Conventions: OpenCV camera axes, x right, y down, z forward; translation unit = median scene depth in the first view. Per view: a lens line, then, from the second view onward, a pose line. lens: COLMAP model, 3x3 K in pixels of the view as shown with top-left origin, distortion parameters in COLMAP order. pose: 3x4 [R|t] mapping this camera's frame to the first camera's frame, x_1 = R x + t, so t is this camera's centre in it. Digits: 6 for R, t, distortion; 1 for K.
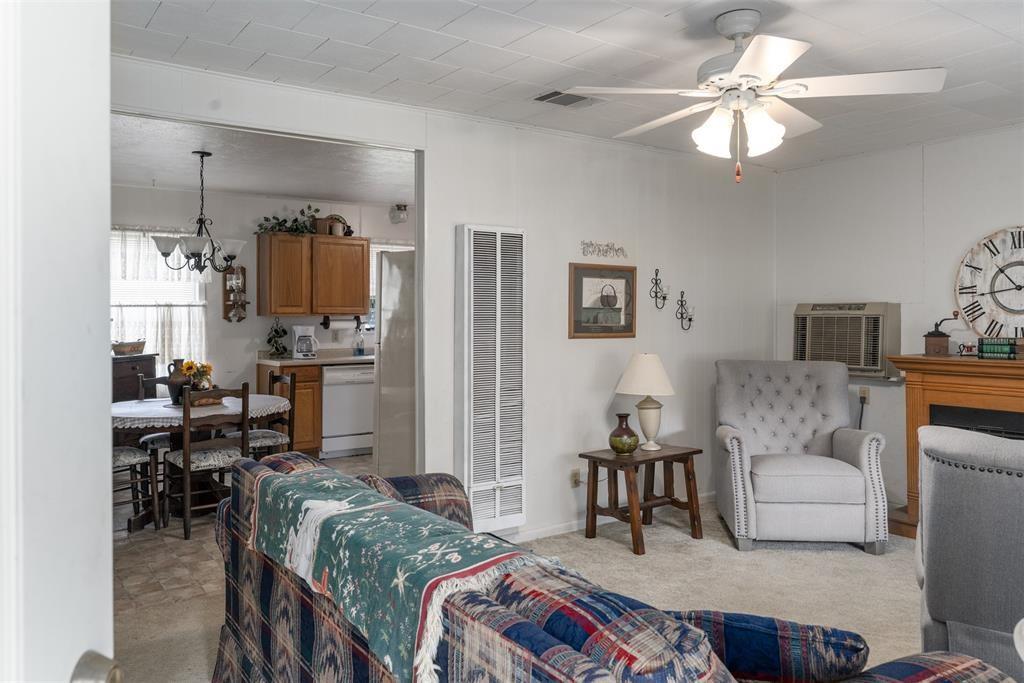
lens RADIAL K [[780.7, 0, 504.0], [0, 780.7, 313.1], [0, 0, 1]] dist [-0.002422, 0.004721]
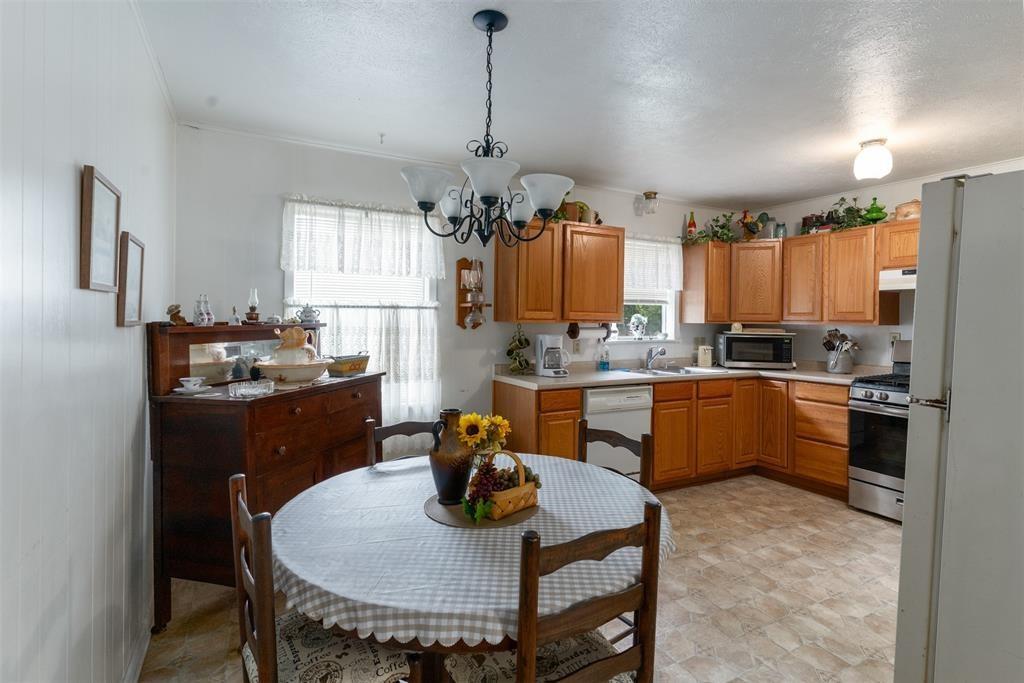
lens RADIAL K [[490.5, 0, 498.9], [0, 490.5, 319.7], [0, 0, 1]] dist [-0.000903, -0.000982]
pose [[0.992398, 0.015547, -0.122088, -0.253126], [-0.014888, 0.999869, 0.006305, -0.001628], [0.122170, -0.004439, 0.992499, 0.500655]]
